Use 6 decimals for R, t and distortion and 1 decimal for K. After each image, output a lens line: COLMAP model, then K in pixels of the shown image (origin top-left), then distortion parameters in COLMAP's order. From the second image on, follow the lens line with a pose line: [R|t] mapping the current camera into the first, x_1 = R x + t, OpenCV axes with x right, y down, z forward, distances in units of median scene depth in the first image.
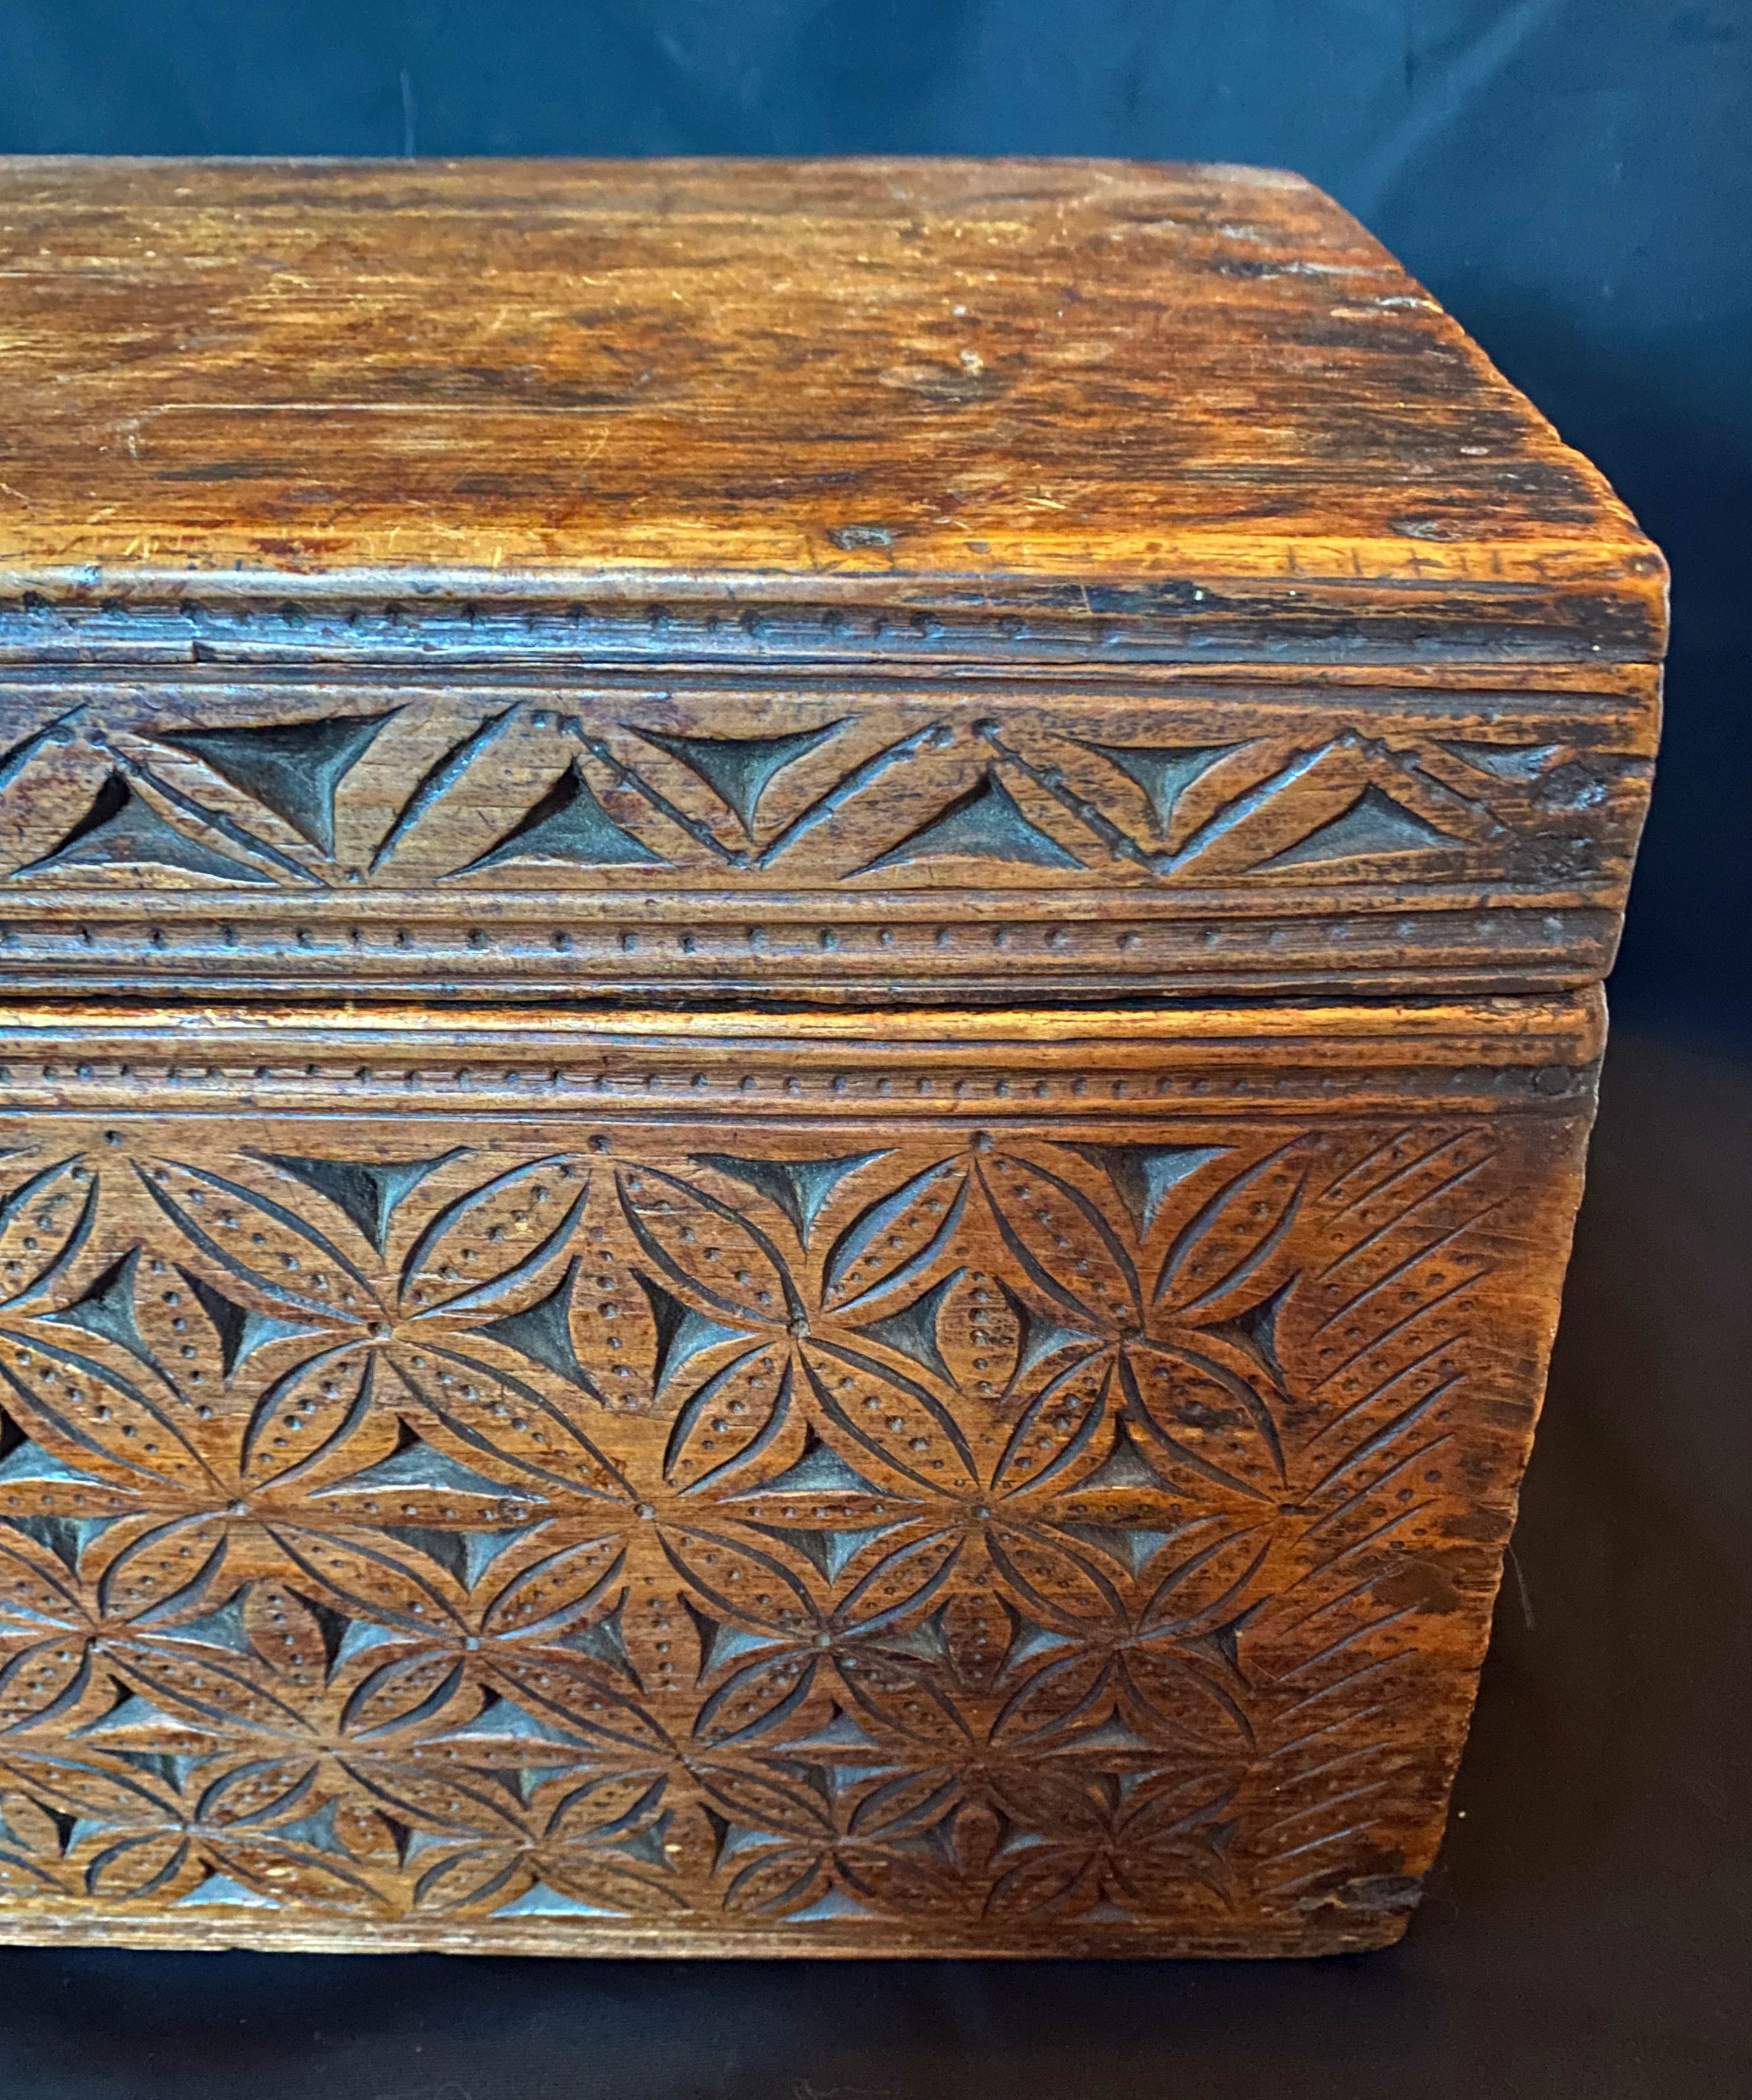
lens RADIAL K [[1783.9, 0, 960.1], [0, 1783.9, 1234.2], [0, 0, 1]] dist [0.036775, -0.027675]
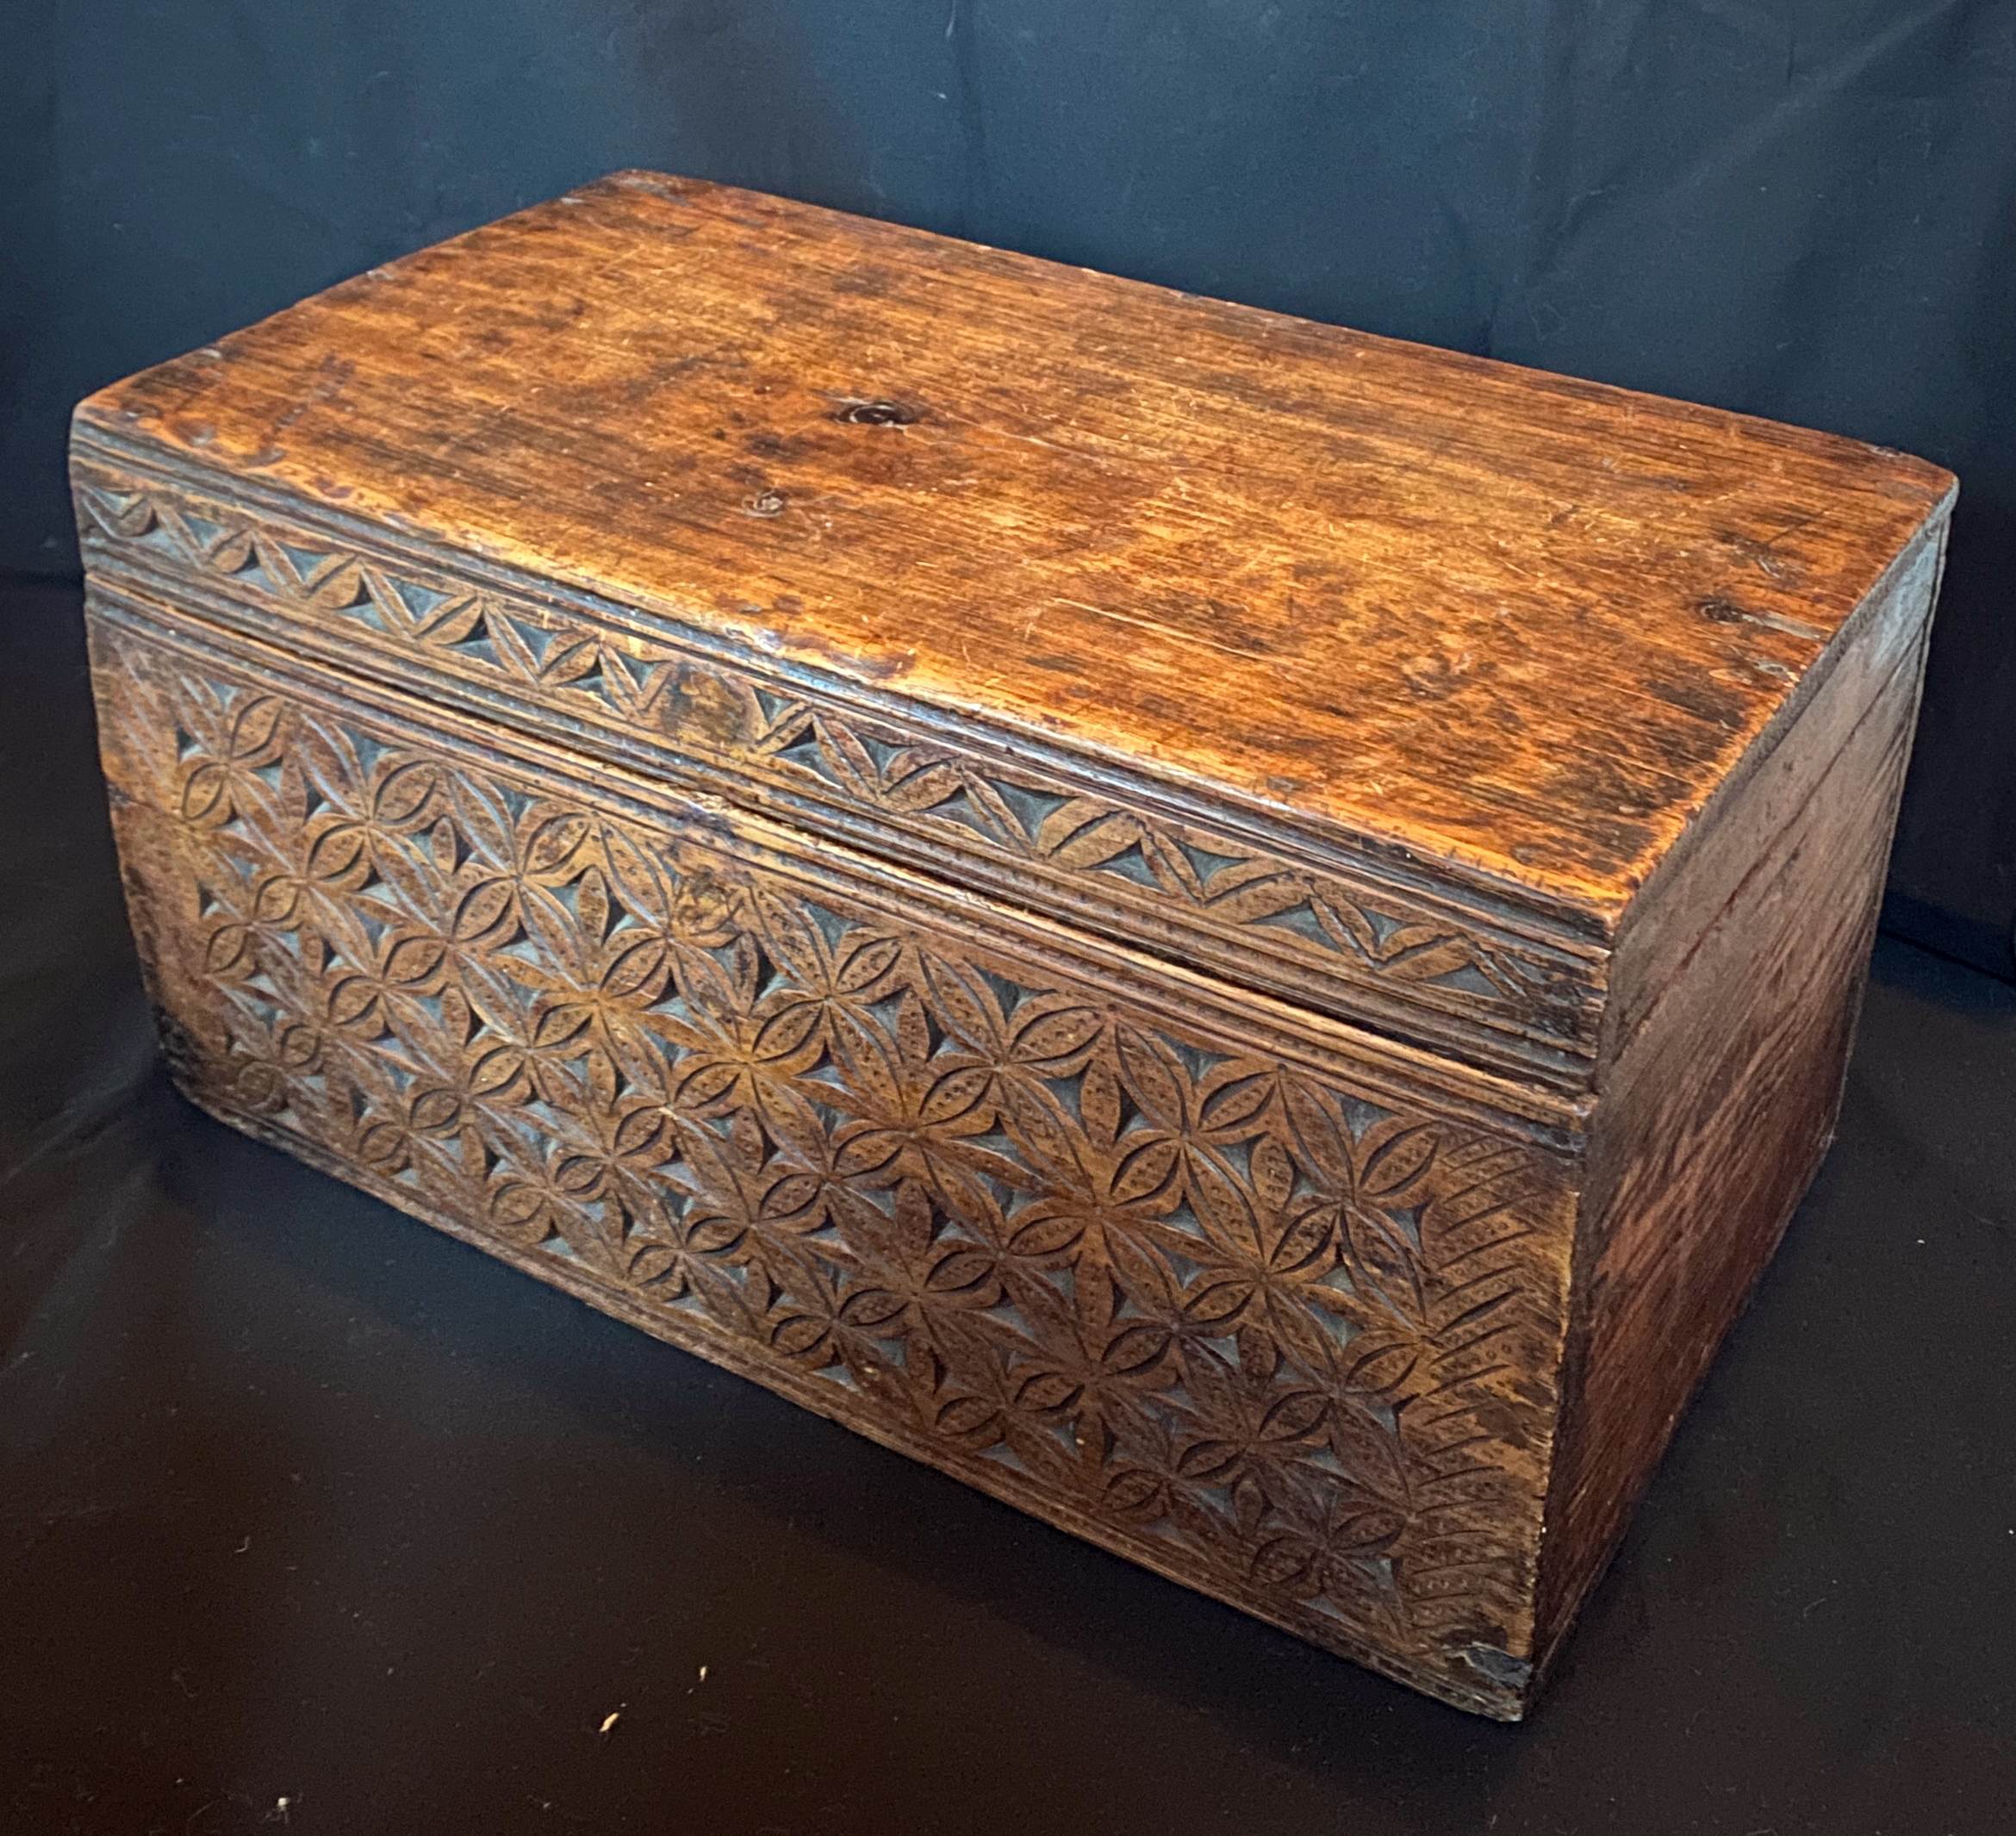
lens RADIAL K [[2551.8, 0, 1019.9], [0, 2551.8, 927.4], [0, 0, 1]] dist [-0.005935, 0.000000]
pose [[0.852633, 0.298803, -0.428643, 0.921457], [-0.330769, 0.943712, -0.000094, -0.104020], [0.404487, 0.141862, 0.903474, -1.664212]]
